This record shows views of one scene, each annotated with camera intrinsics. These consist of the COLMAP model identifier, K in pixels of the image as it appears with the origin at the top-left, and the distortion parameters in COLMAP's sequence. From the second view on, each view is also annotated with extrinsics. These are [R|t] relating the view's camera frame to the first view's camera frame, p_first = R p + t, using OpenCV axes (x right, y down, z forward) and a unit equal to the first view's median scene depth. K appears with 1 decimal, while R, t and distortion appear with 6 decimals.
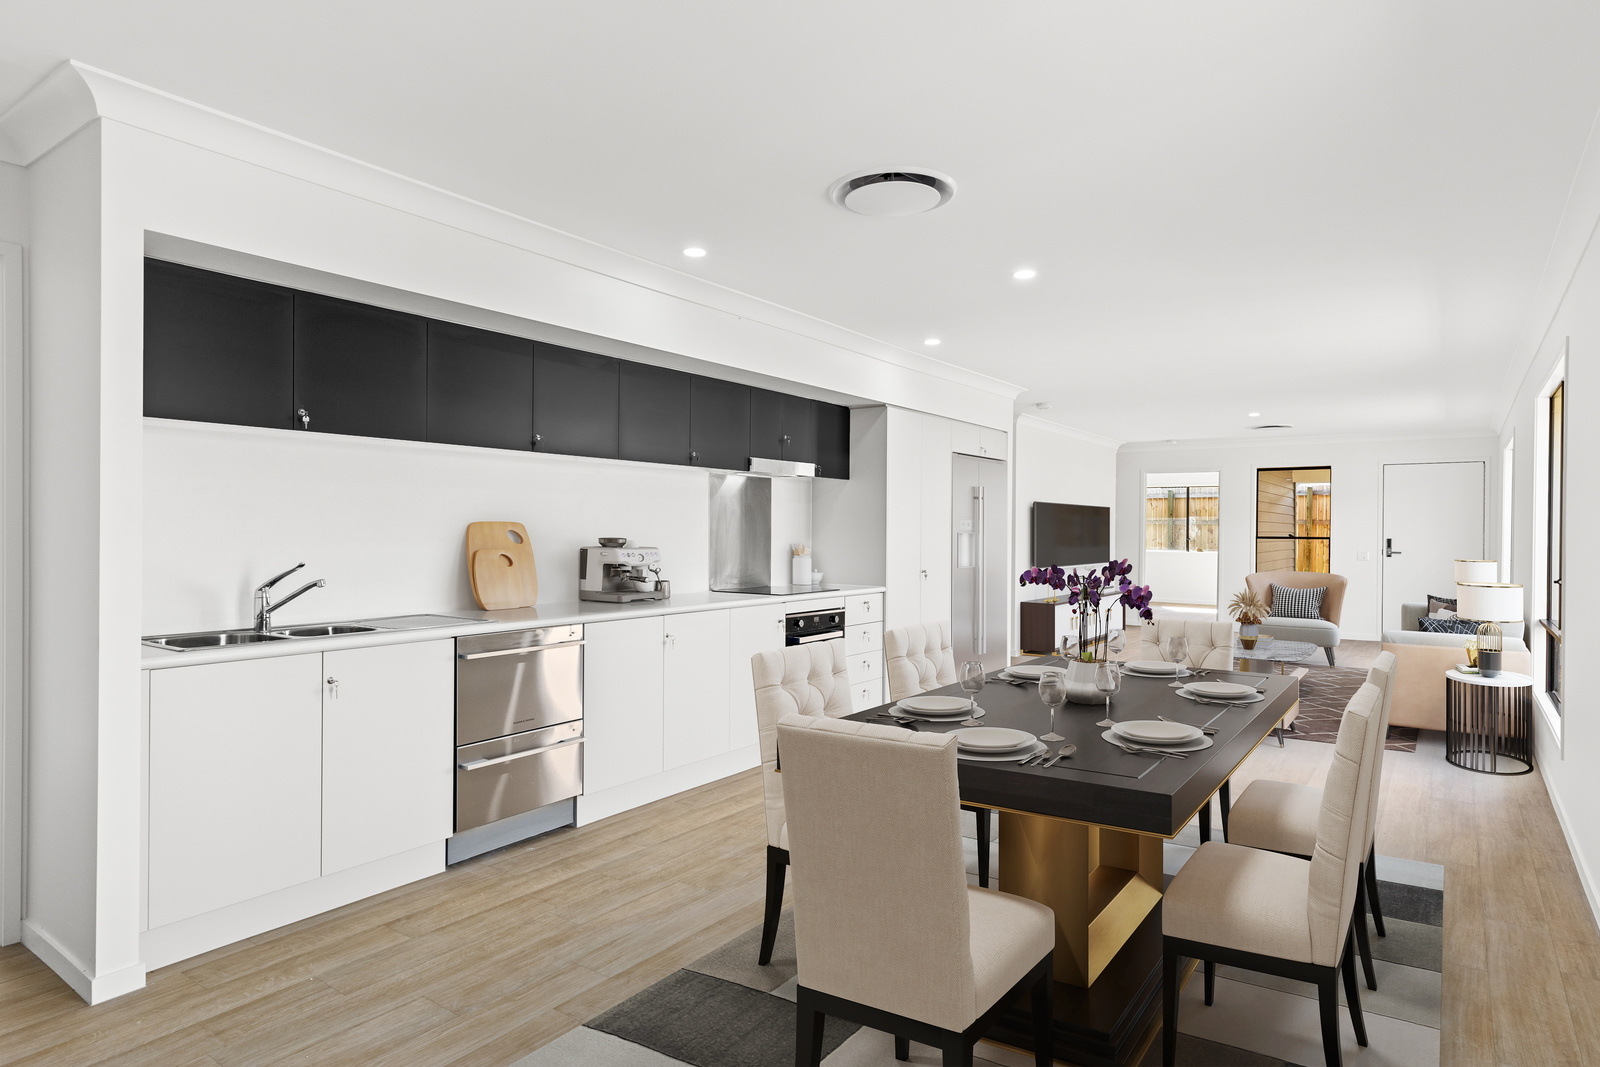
lens RADIAL K [[913.3, 0, 797.2], [0, 913.3, 539.0], [0, 0, 1]] dist [-0.023995, 0.000604]
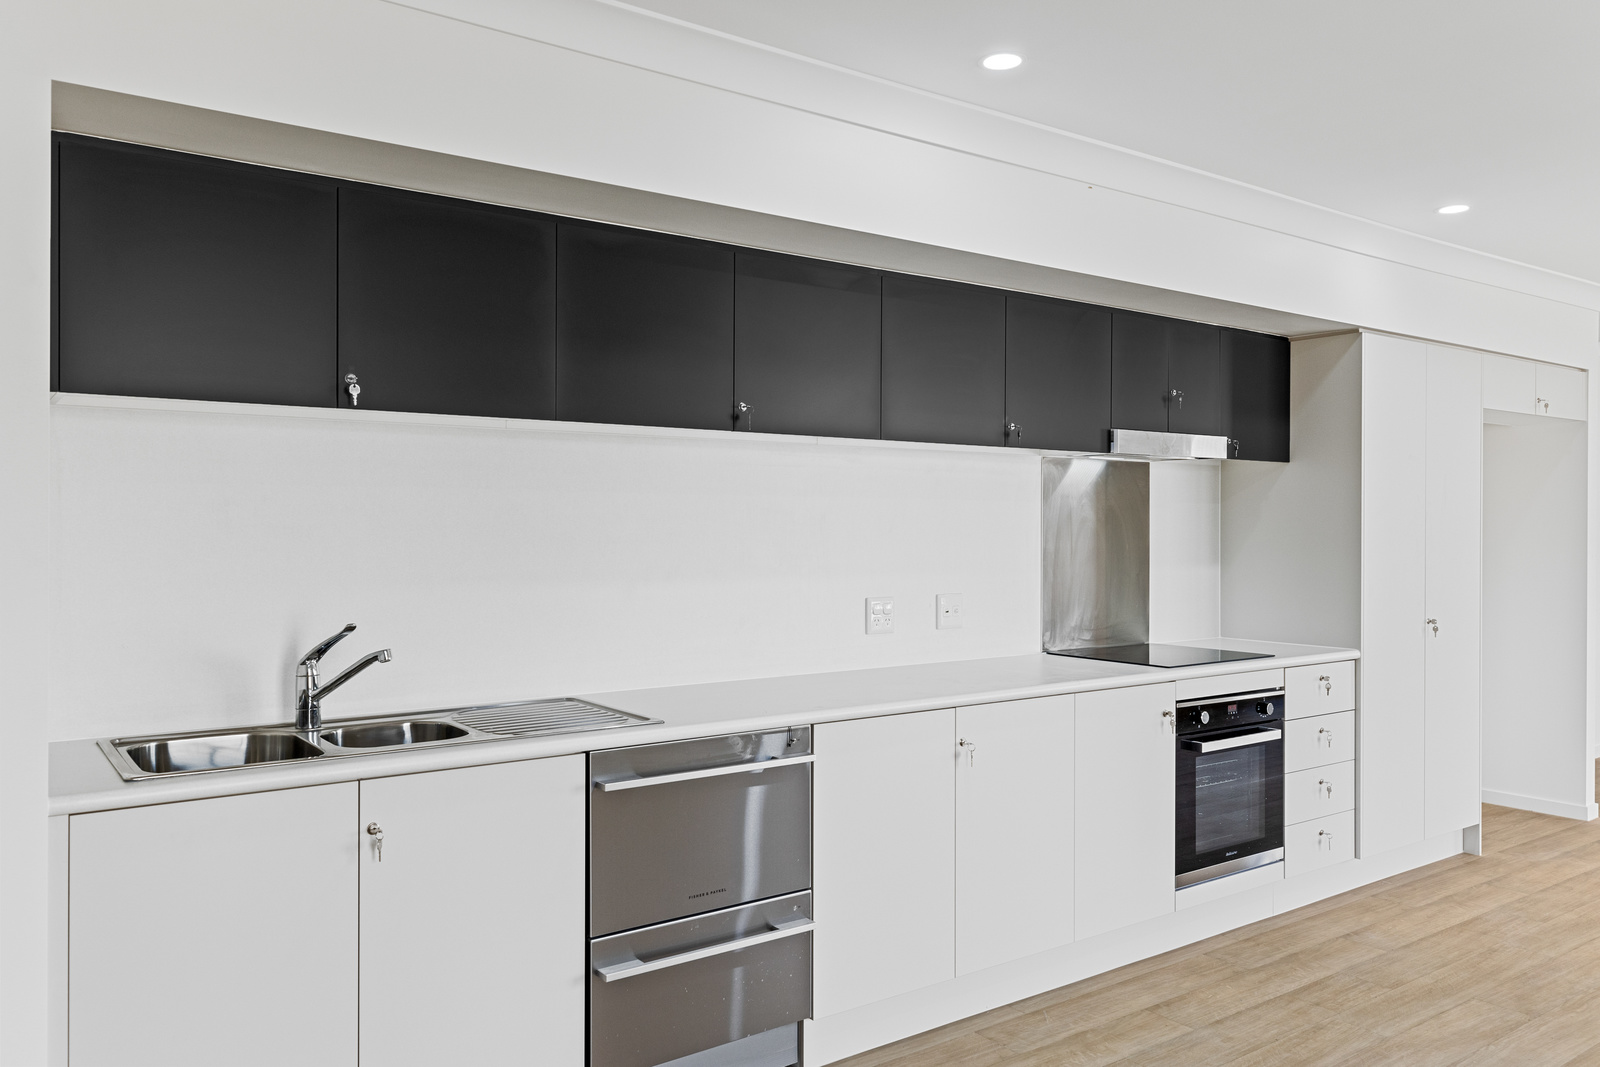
lens RADIAL K [[1172.7, 0, 788.2], [0, 1172.7, 526.3], [0, 0, 1]] dist [-0.005215, 0.002893]
pose [[0.947144, -0.002405, -0.320800, -0.007055], [0.000146, 0.999975, -0.007066, -0.022531], [0.320809, 0.006645, 0.947121, 0.225245]]
